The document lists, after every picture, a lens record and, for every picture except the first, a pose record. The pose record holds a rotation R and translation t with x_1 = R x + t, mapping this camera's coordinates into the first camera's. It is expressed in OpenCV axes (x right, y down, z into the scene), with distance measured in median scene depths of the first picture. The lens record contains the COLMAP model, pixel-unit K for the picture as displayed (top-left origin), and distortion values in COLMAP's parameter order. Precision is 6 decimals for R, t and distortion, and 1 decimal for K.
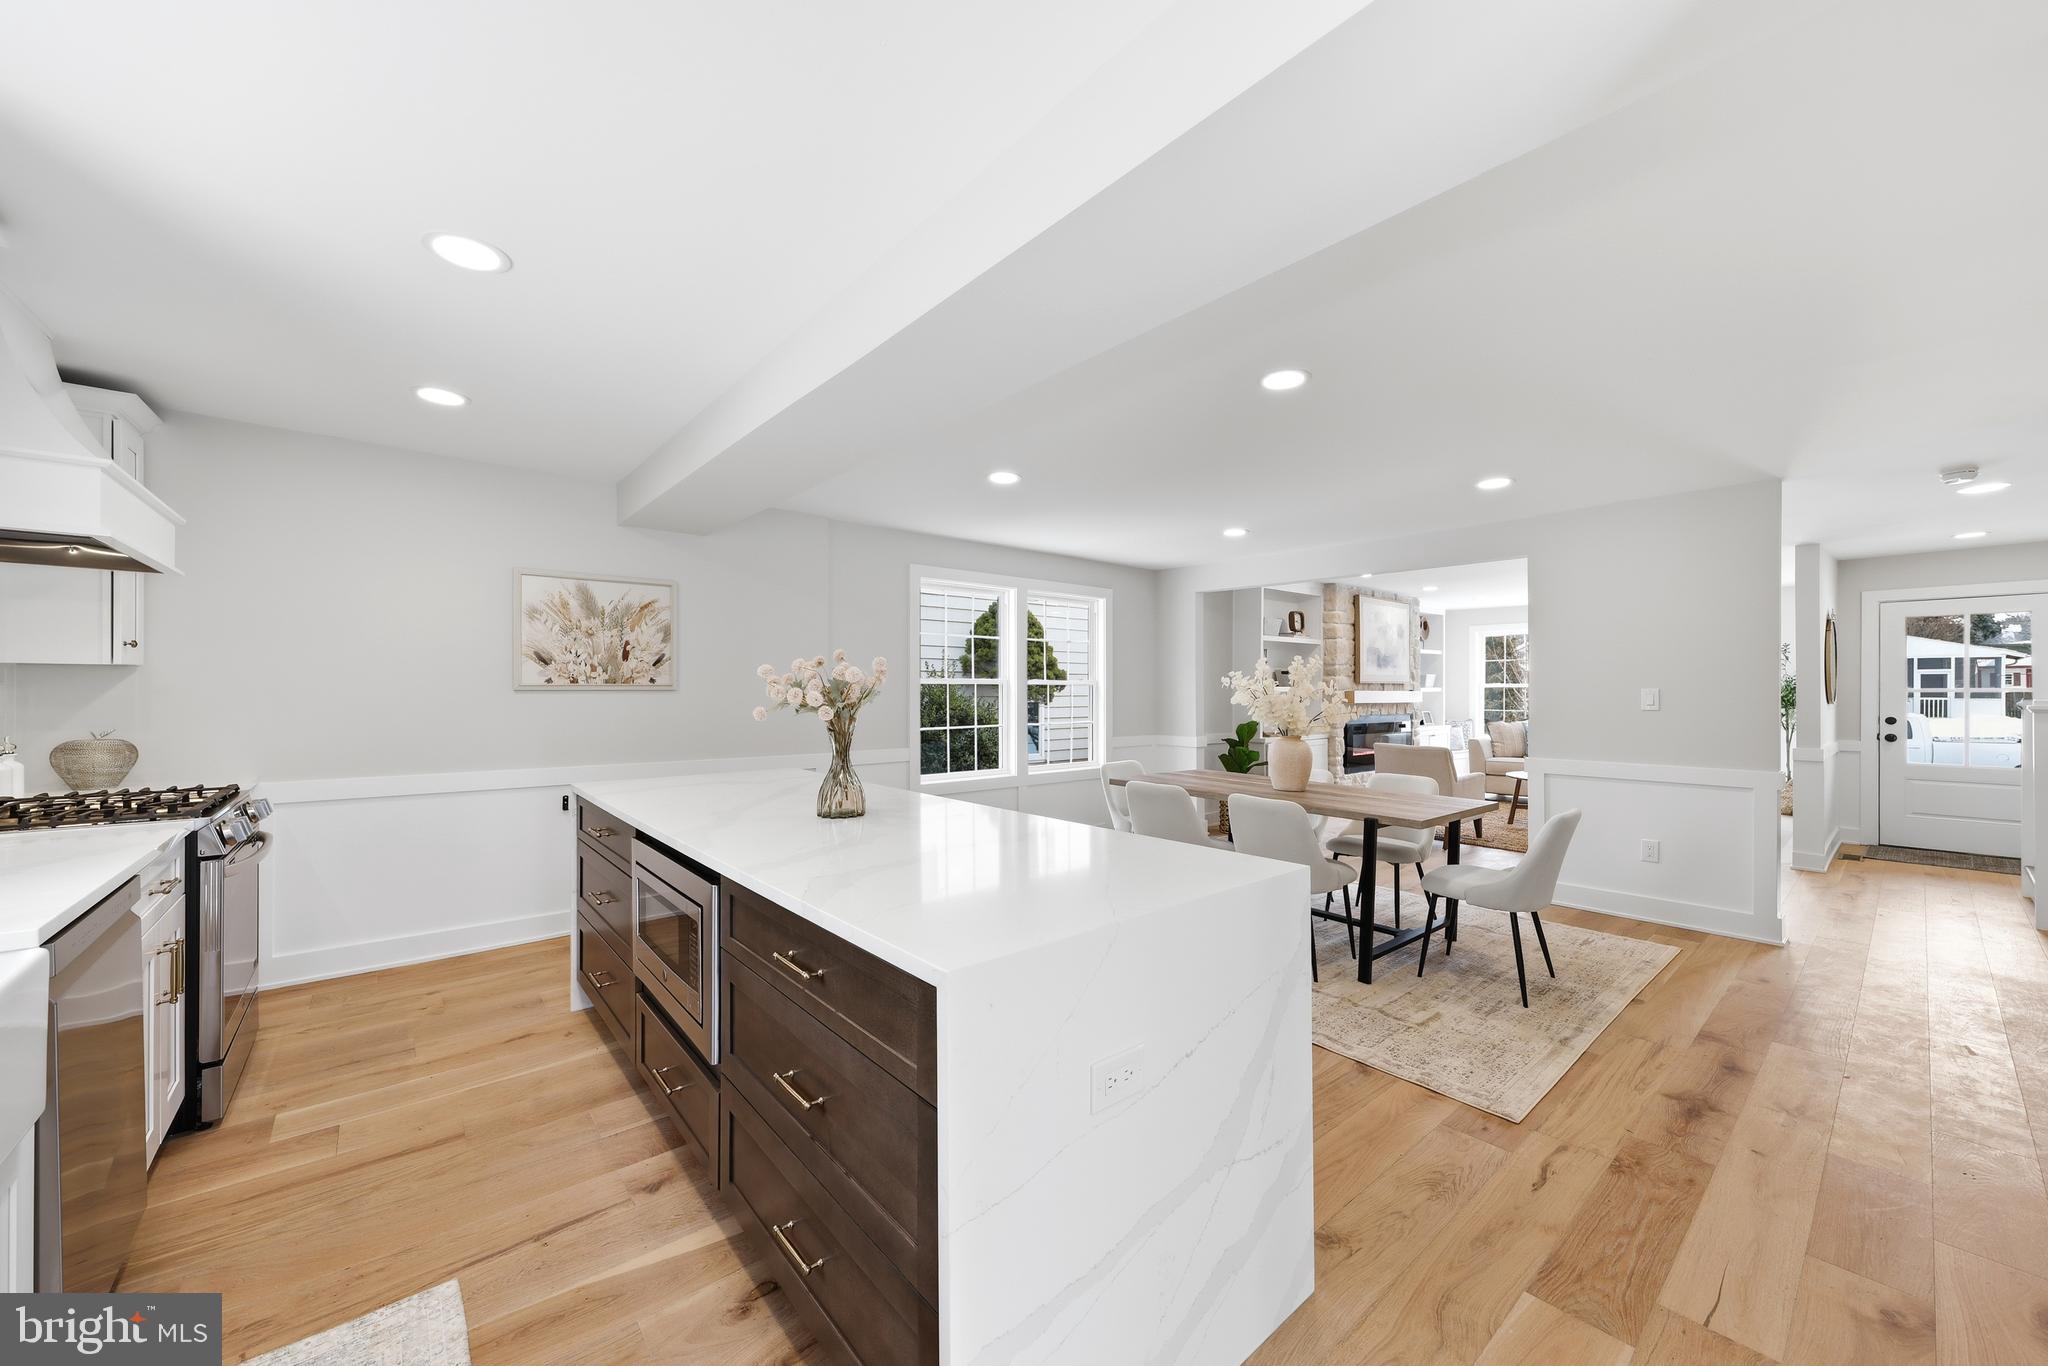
lens RADIAL K [[762.1, 0, 1016.2], [0, 762.1, 669.0], [0, 0, 1]] dist [-0.001870, -0.000177]
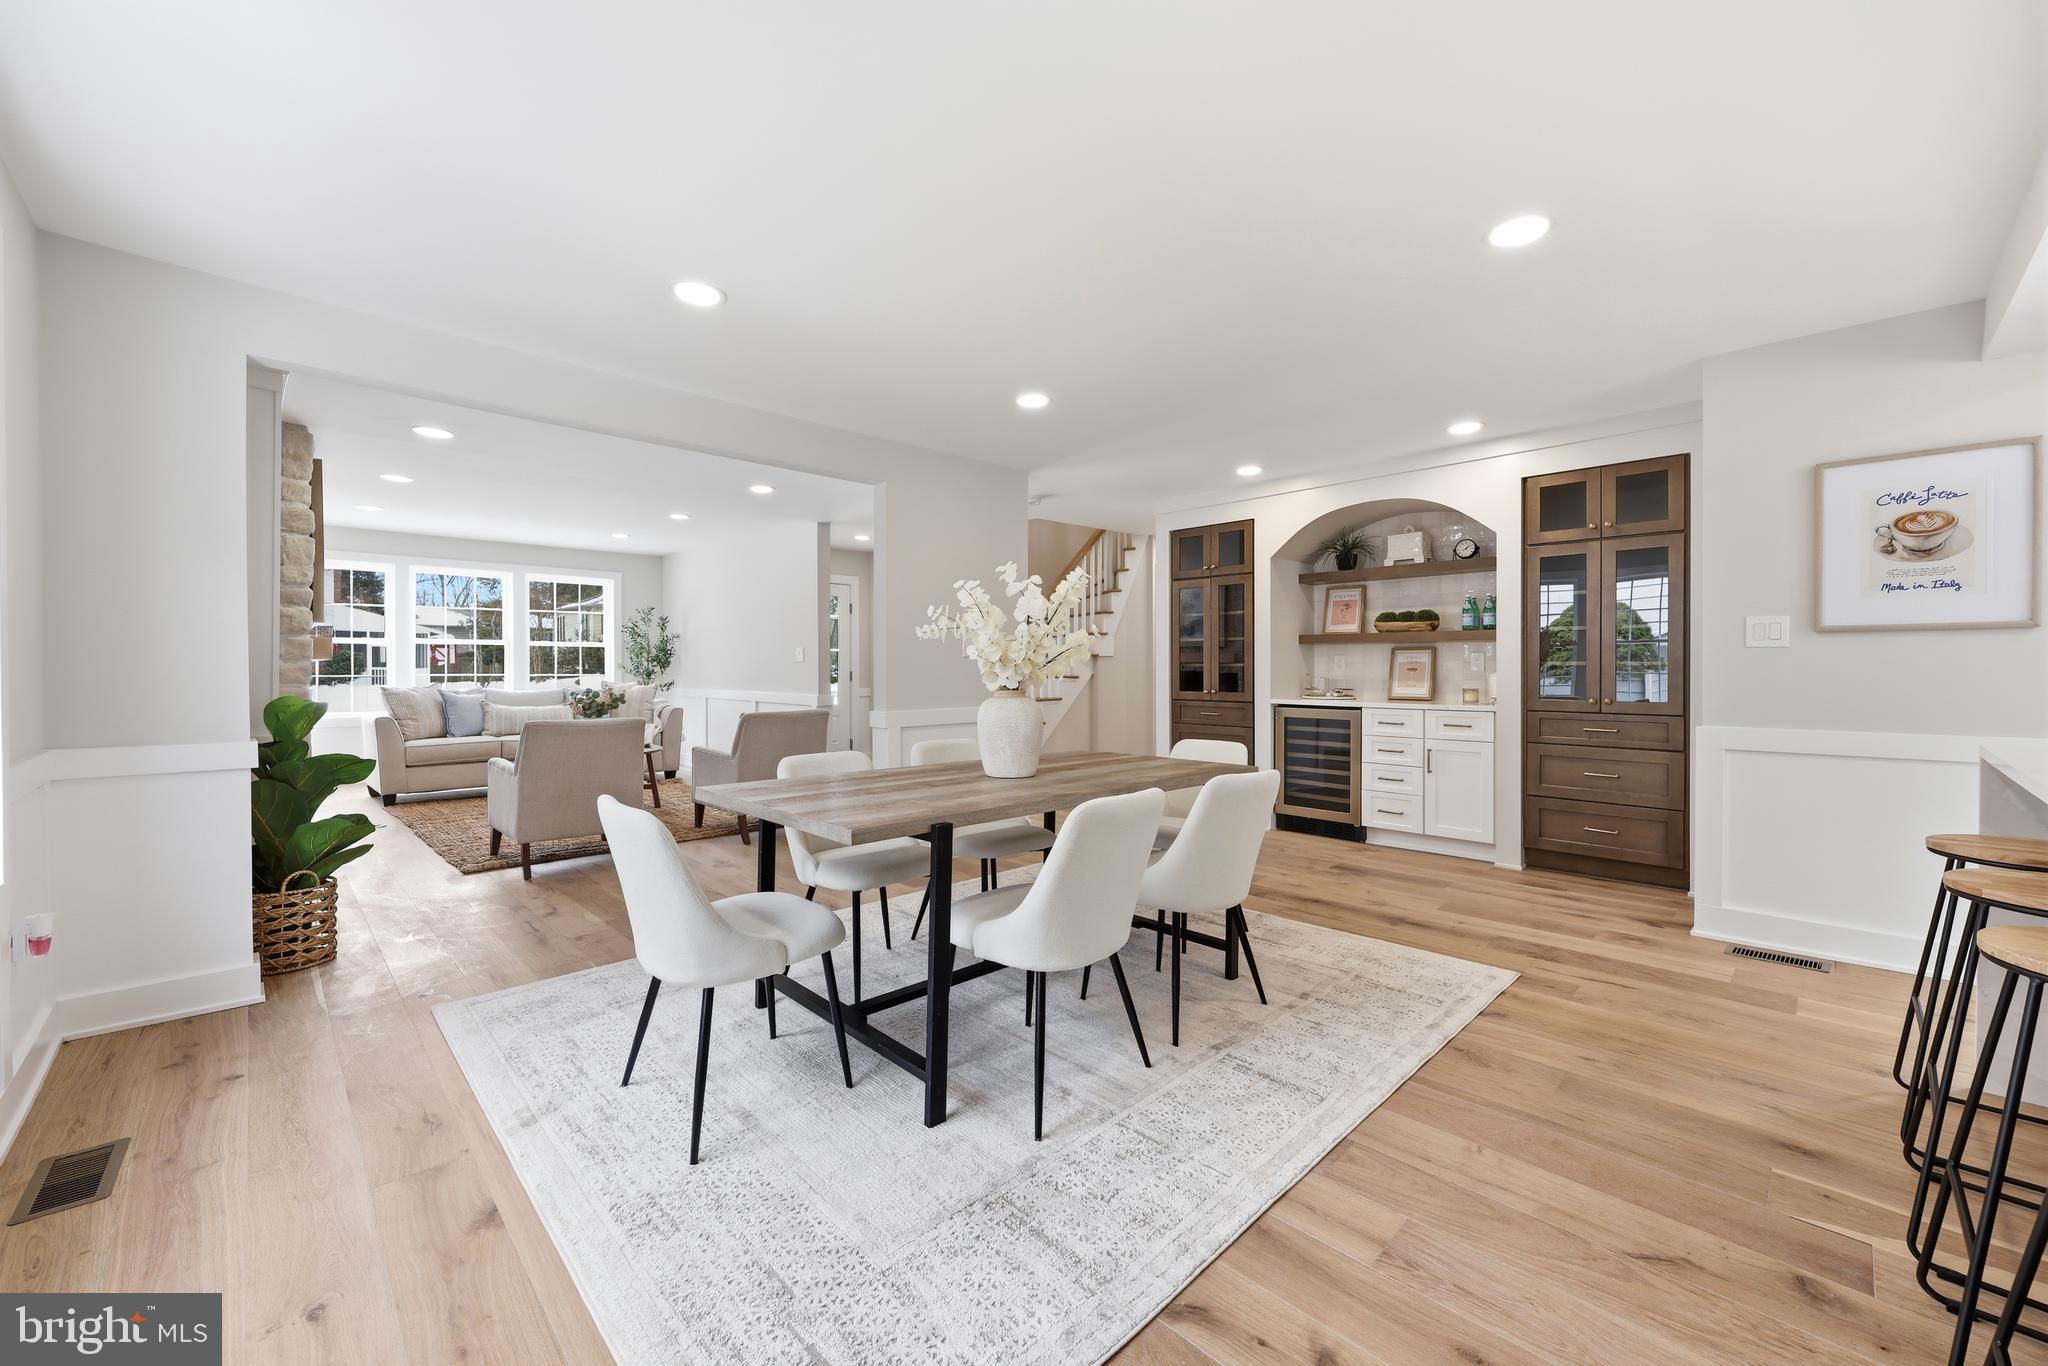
lens RADIAL K [[762.1, 0, 1016.2], [0, 762.1, 669.0], [0, 0, 1]] dist [-0.001870, -0.000177]
pose [[-0.081795, -0.002549, 0.996646, -0.301154], [-0.037409, 0.999300, -0.000514, 0.067628], [-0.995947, -0.037326, -0.081833, 1.105397]]
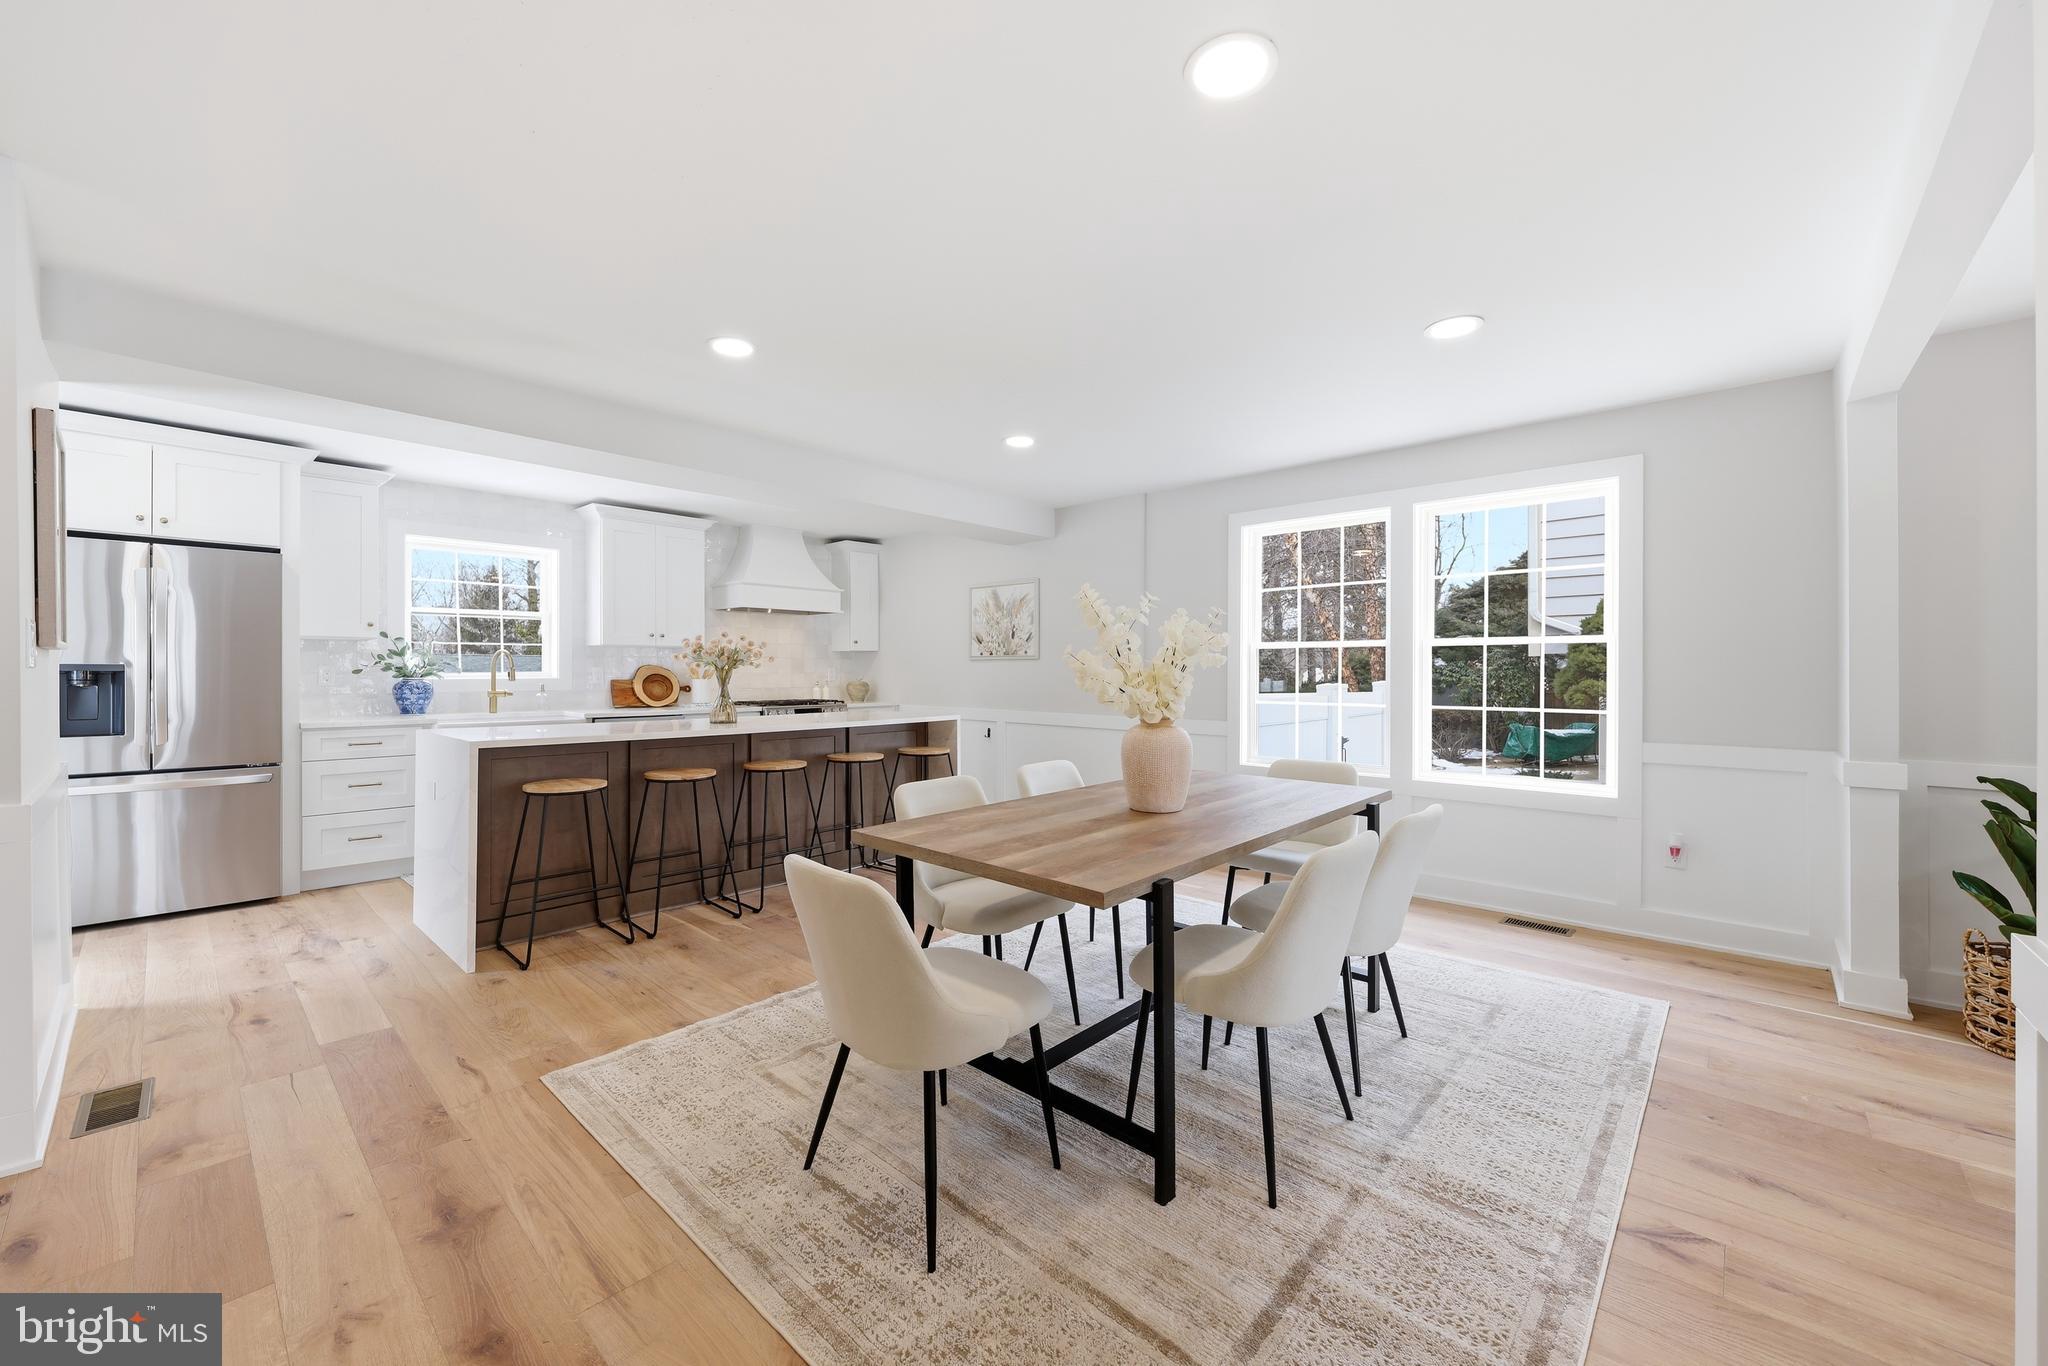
lens RADIAL K [[762.1, 0, 1016.2], [0, 762.1, 669.0], [0, 0, 1]] dist [-0.001870, -0.000177]
pose [[0.146350, 0.003187, -0.989228, 0.983882], [0.030872, 0.999493, 0.007787, 0.037864], [0.988751, -0.031679, 0.146177, 0.841275]]
